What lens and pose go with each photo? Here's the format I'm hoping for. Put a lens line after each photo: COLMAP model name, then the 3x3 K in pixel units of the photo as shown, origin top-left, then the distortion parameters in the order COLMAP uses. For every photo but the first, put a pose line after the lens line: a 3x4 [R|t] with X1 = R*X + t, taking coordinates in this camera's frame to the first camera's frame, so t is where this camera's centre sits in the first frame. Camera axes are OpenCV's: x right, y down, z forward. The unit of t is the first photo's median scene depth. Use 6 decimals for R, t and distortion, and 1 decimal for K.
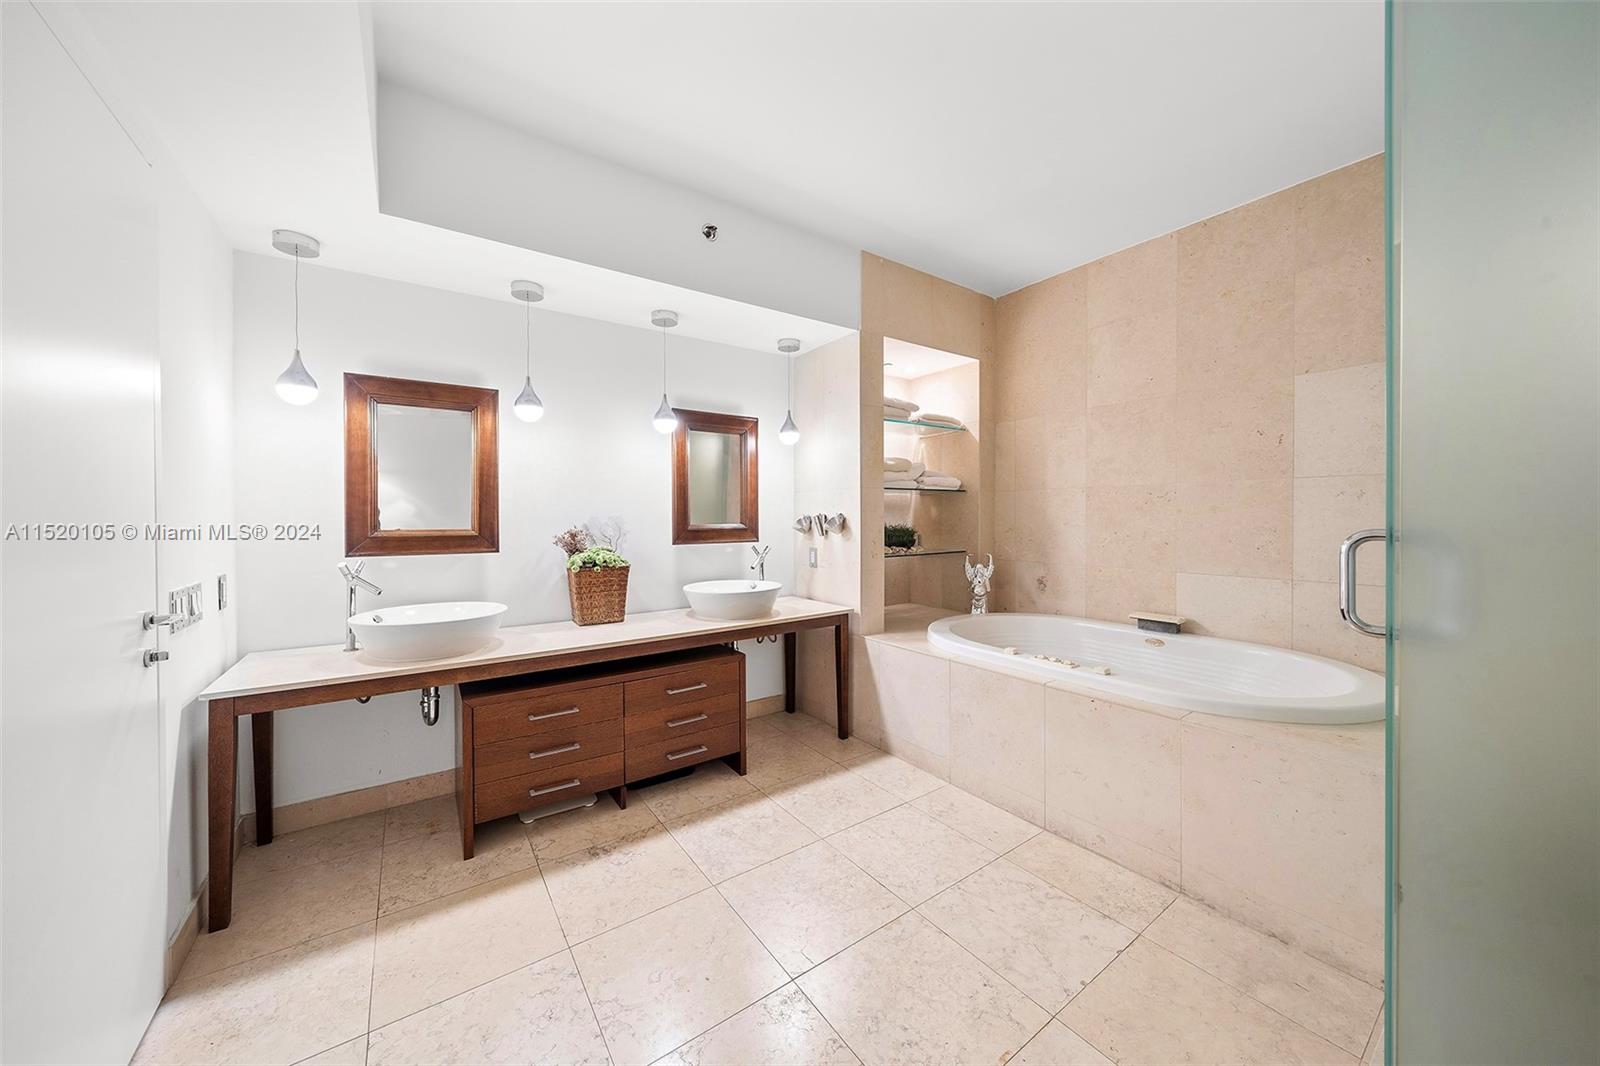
lens RADIAL K [[548.0, 0, 795.6], [0, 548.0, 520.6], [0, 0, 1]] dist [-0.003616, 0.000013]
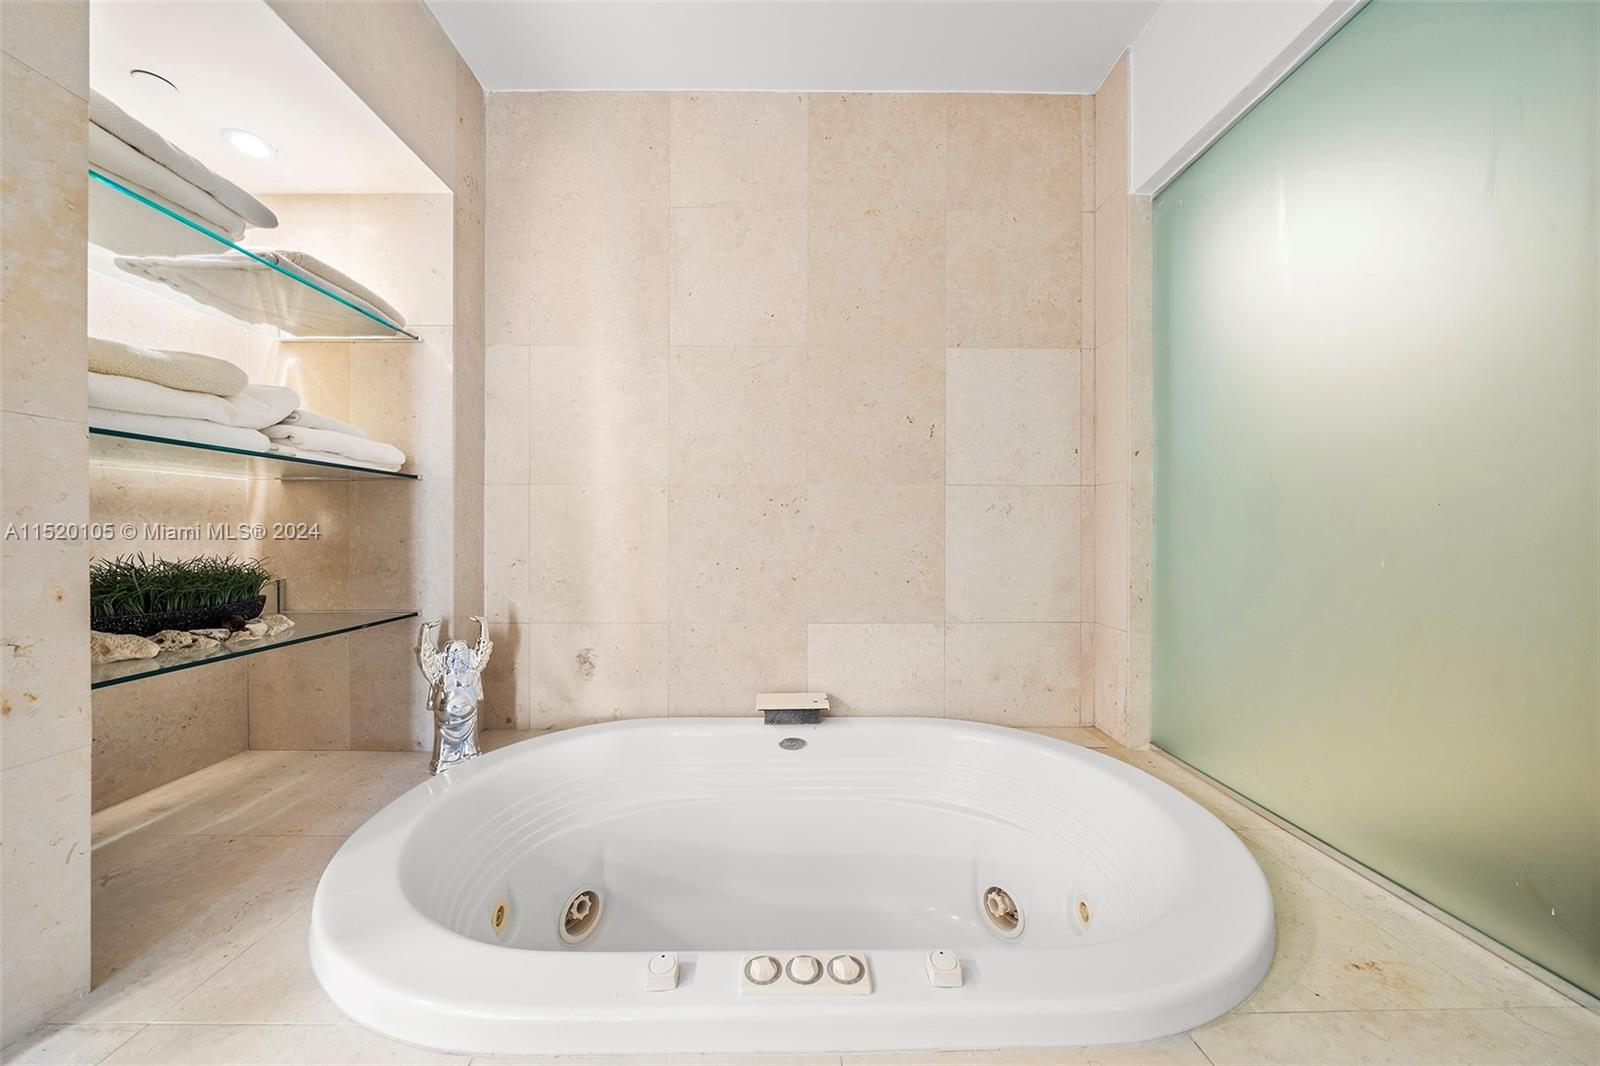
lens RADIAL K [[548.0, 0, 789.6], [0, 548.0, 537.9], [0, 0, 1]] dist [-0.003616, 0.000013]
pose [[0.573901, 0.000957, 0.818924, 0.140903], [0.003850, 0.999985, -0.003866, -0.003086], [-0.818916, 0.005372, 0.573888, 0.583077]]
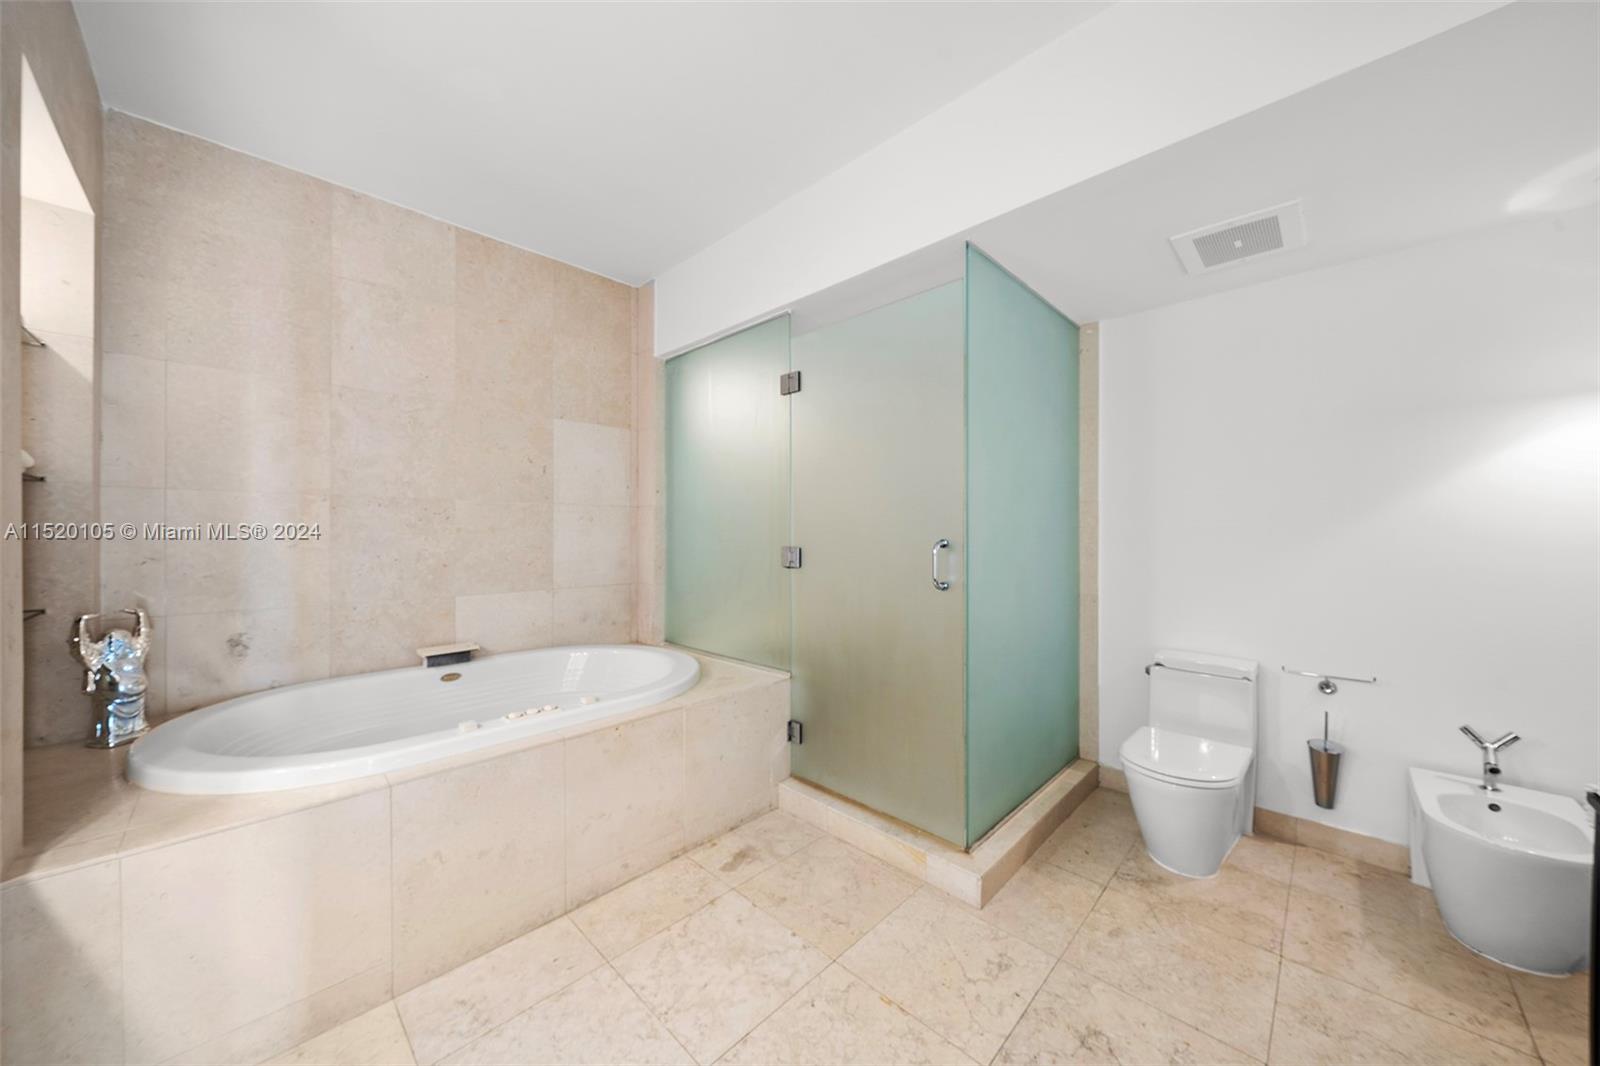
lens RADIAL K [[548.0, 0, 795.1], [0, 548.0, 535.9], [0, 0, 1]] dist [-0.003616, 0.000013]
pose [[-0.173153, 0.000201, 0.984895, -0.281626], [0.007735, 0.999969, 0.001156, -0.003487], [-0.984865, 0.007818, -0.173150, 0.536314]]
